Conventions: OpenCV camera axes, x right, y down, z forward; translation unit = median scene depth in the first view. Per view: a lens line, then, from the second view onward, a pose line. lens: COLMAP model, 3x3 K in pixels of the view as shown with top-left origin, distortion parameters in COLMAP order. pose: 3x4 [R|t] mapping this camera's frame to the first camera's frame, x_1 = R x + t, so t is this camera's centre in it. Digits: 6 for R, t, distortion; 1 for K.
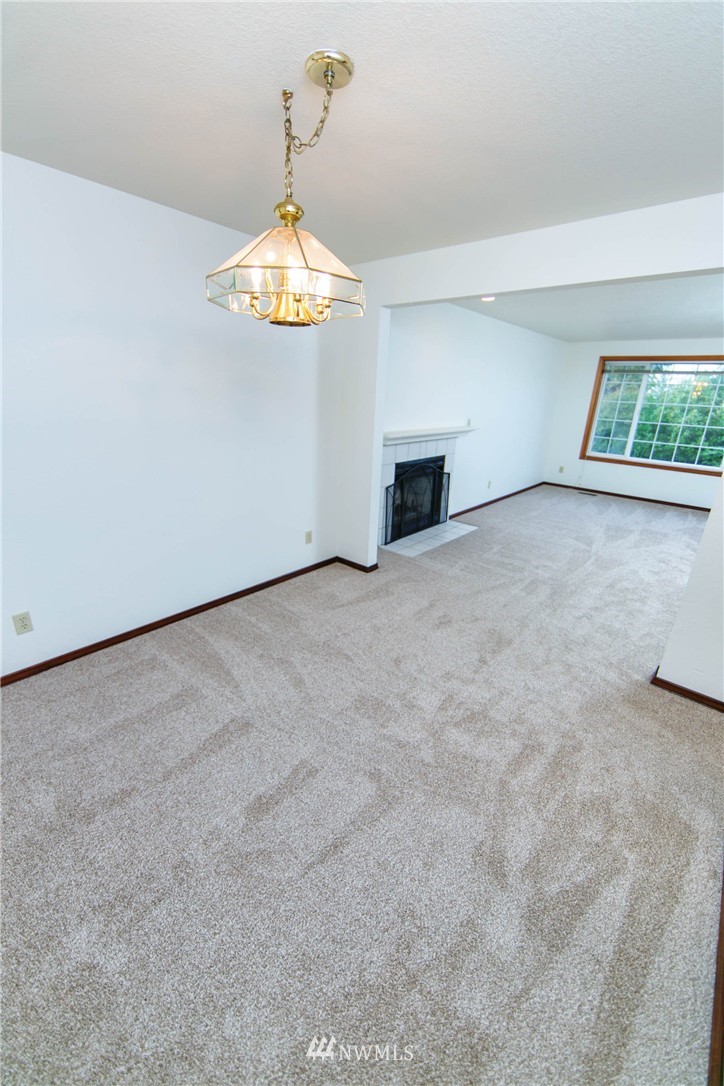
lens RADIAL K [[426.8, 0, 367.6], [0, 426.8, 538.0], [0, 0, 1]] dist [-0.000678, -0.000992]
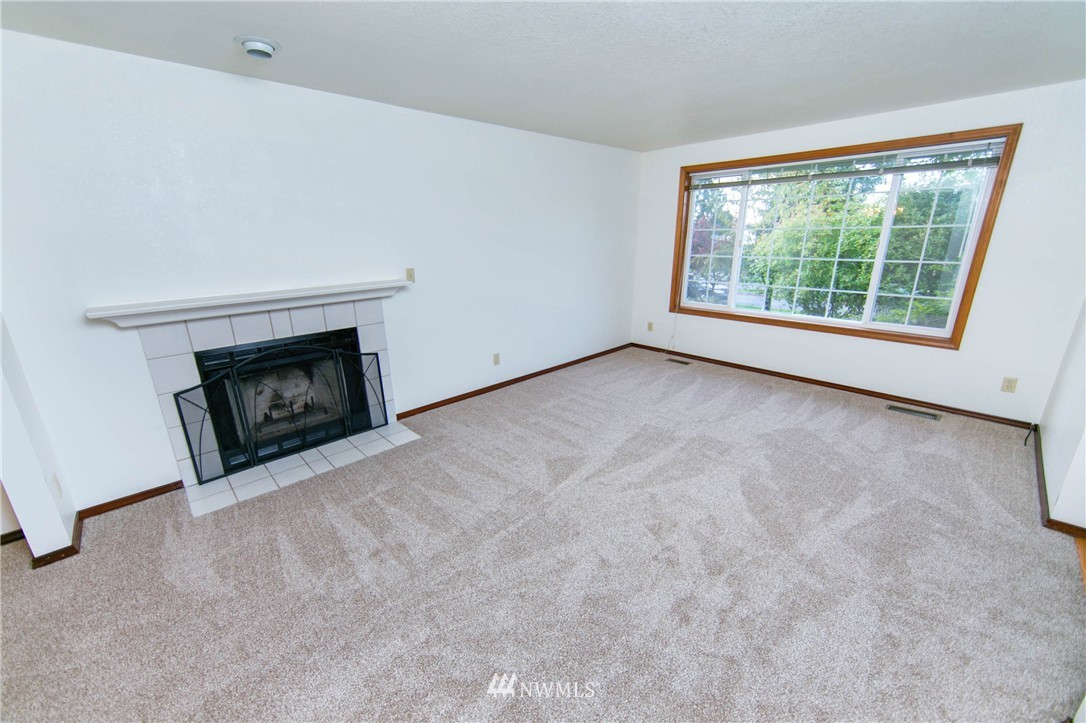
lens RADIAL K [[426.8, 0, 546.9], [0, 426.8, 357.7], [0, 0, 1]] dist [-0.000678, -0.000992]
pose [[0.993681, -0.022072, -0.110053, 0.529332], [0.016758, 0.998659, -0.048983, -0.110399], [0.110986, 0.046829, 0.992718, 0.393175]]
